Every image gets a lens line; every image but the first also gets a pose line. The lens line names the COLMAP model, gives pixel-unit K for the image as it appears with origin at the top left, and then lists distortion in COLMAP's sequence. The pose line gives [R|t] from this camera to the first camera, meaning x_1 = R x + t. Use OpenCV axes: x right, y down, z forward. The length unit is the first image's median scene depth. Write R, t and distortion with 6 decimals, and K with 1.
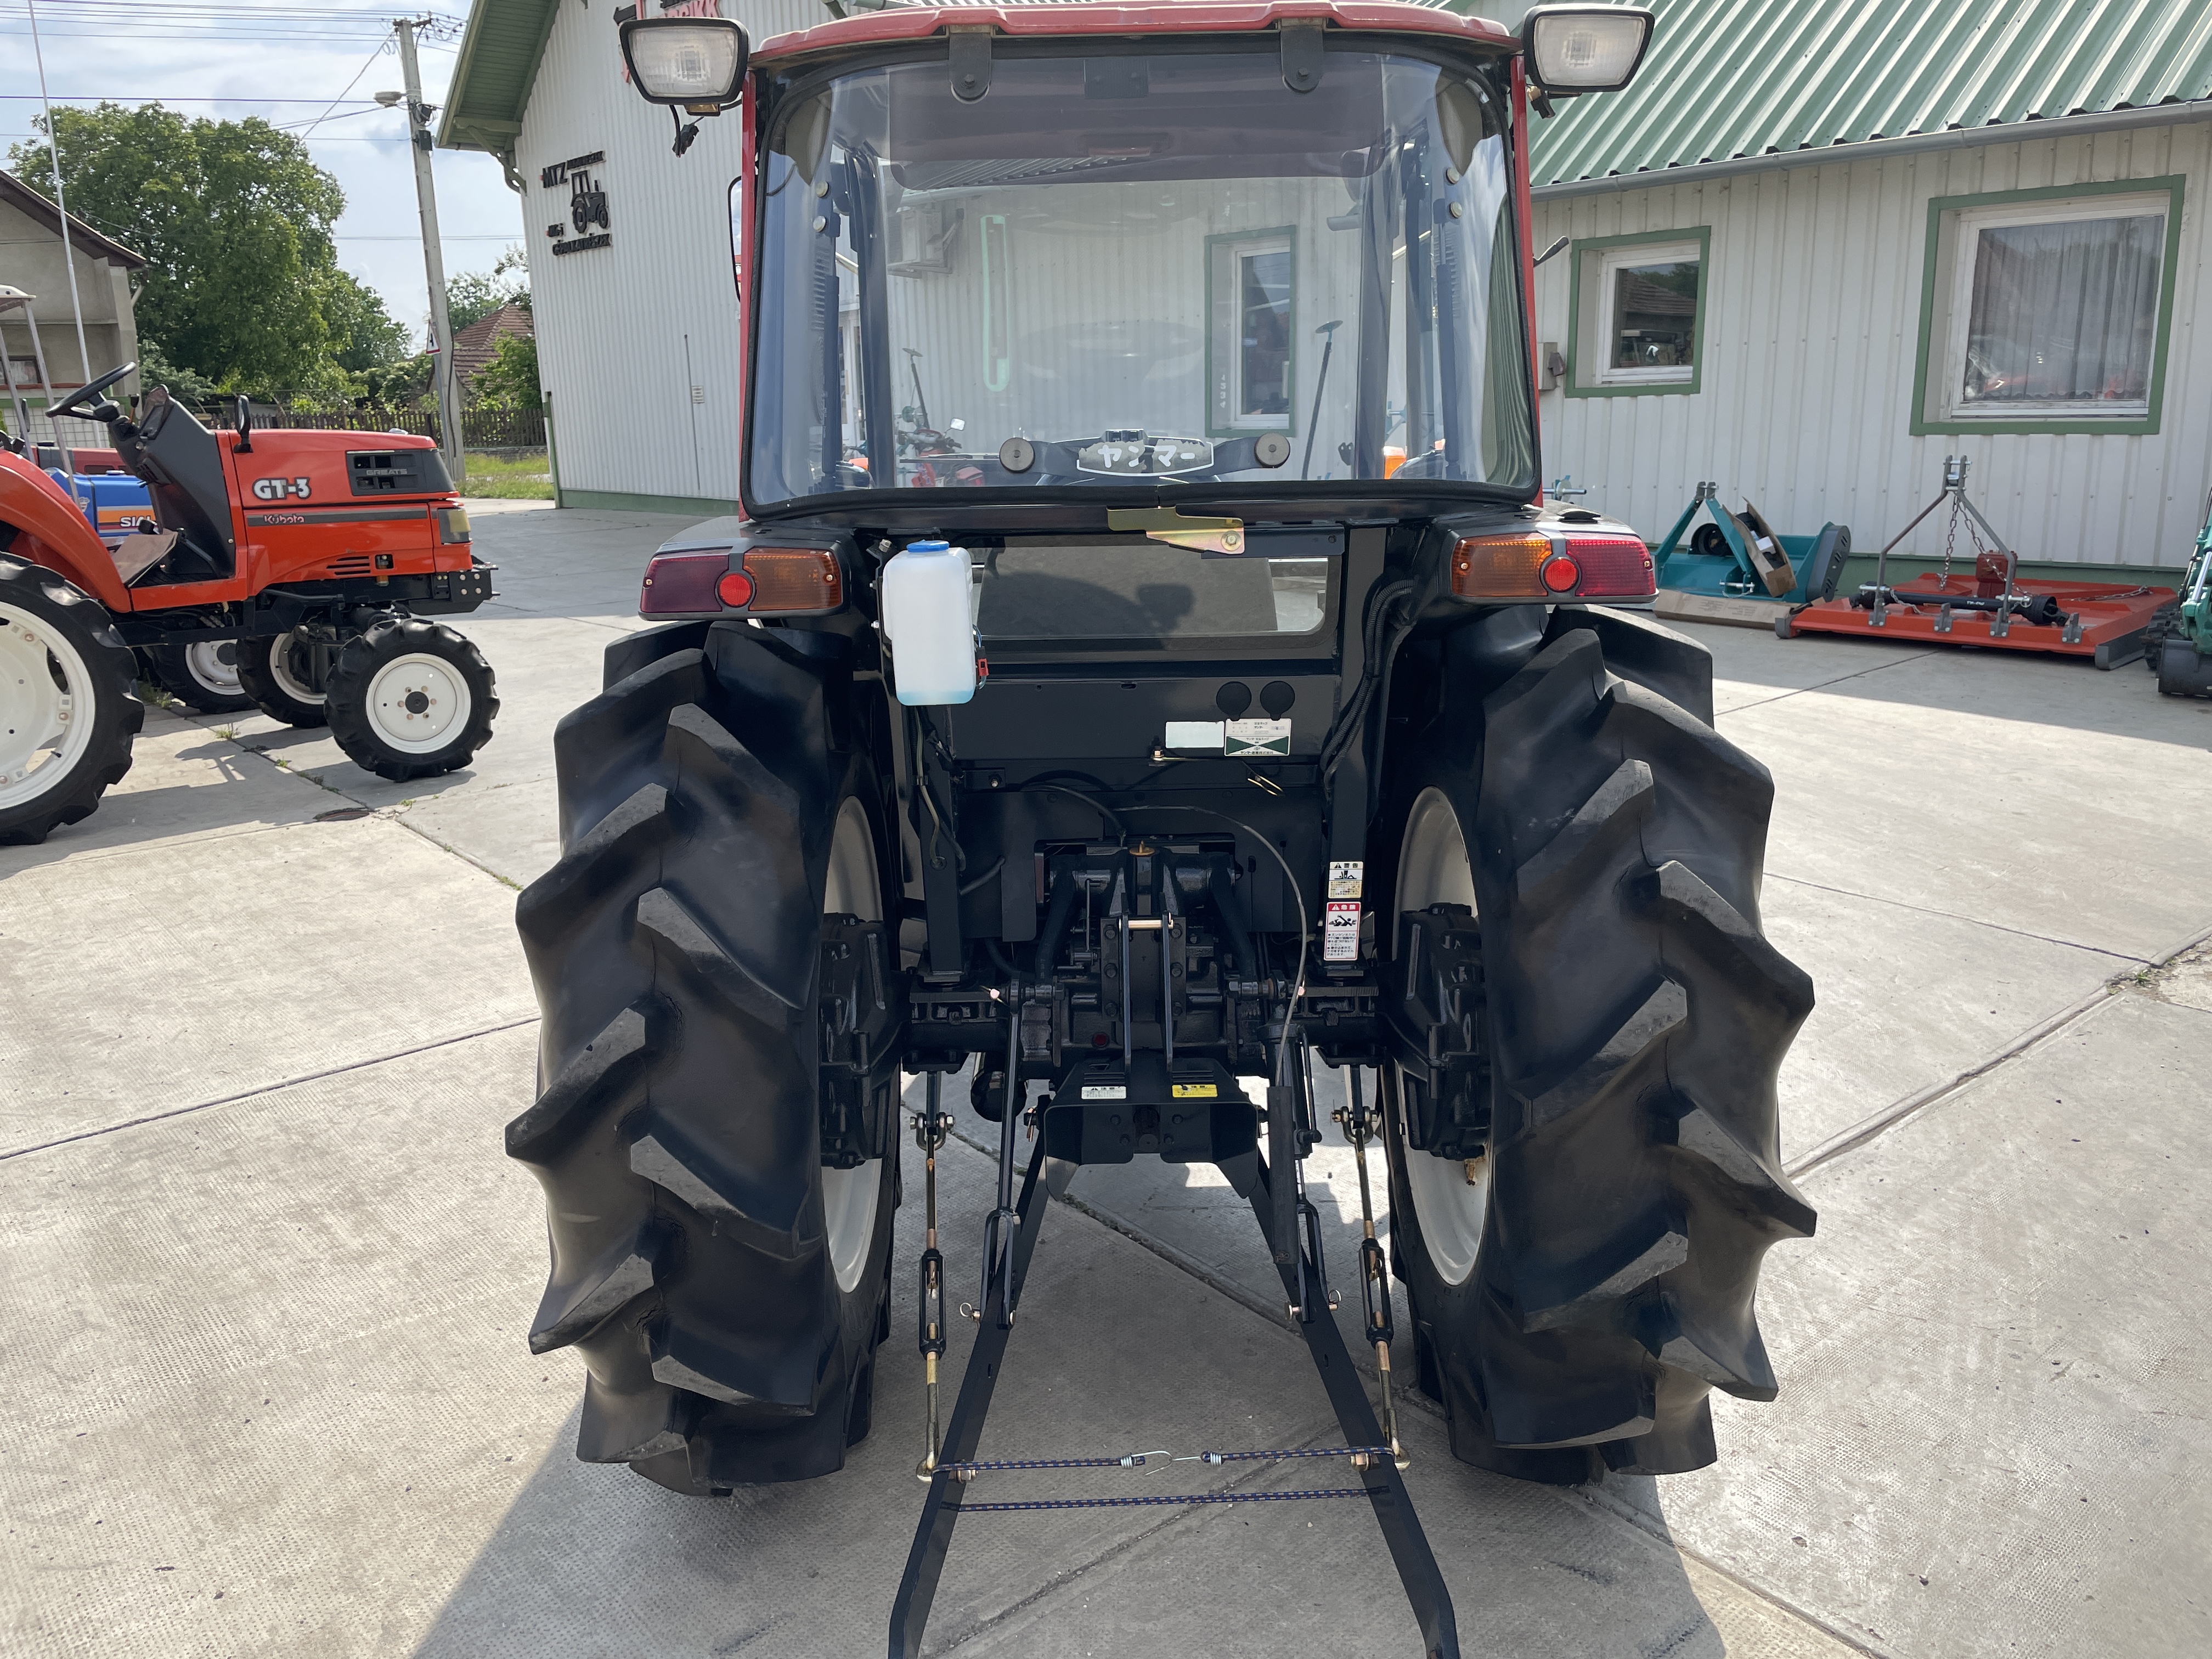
lens RADIAL K [[1767.1, 0, 1045.4], [0, 1767.1, 819.1], [0, 0, 1]] dist [0.117419, -0.123593]
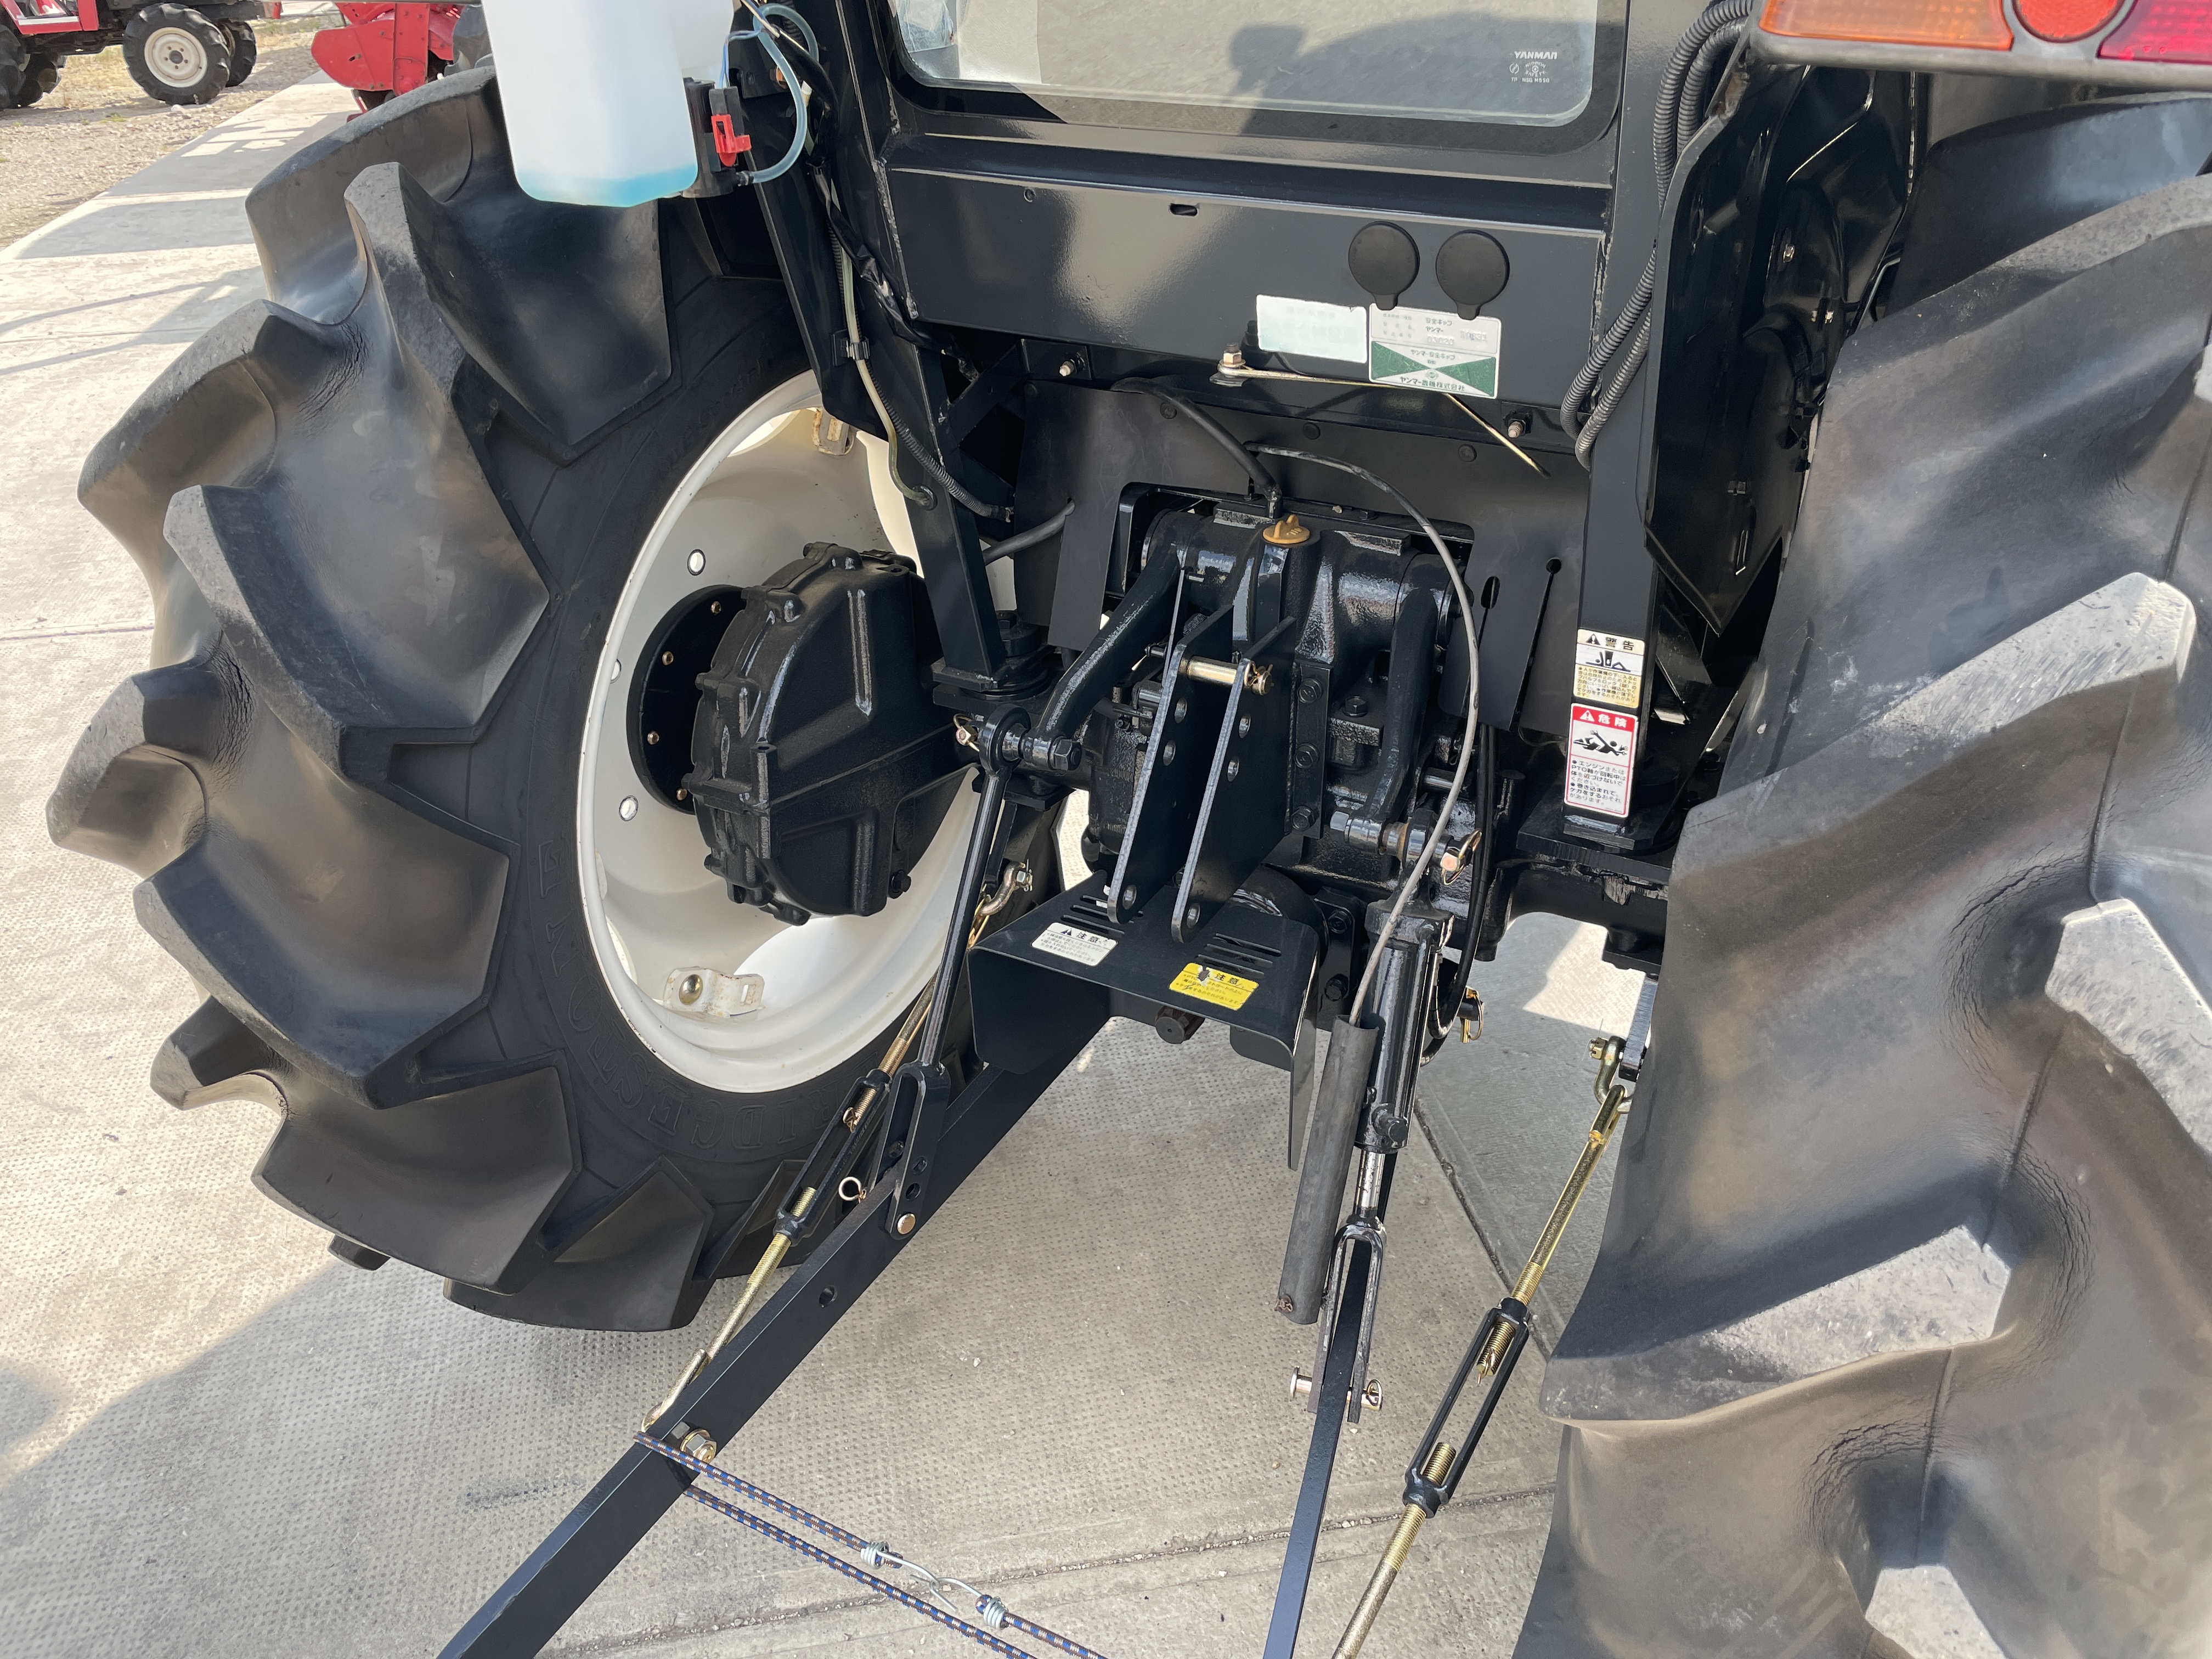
lens RADIAL K [[1697.2, 0, 1106.0], [0, 1697.2, 829.5], [0, 0, 1]] dist [0.061508, -0.089862]
pose [[0.877277, 0.248027, -0.410935, 0.262786], [-0.119611, 0.942101, 0.313272, -0.058190], [0.464842, -0.225674, 0.856150, 0.535608]]
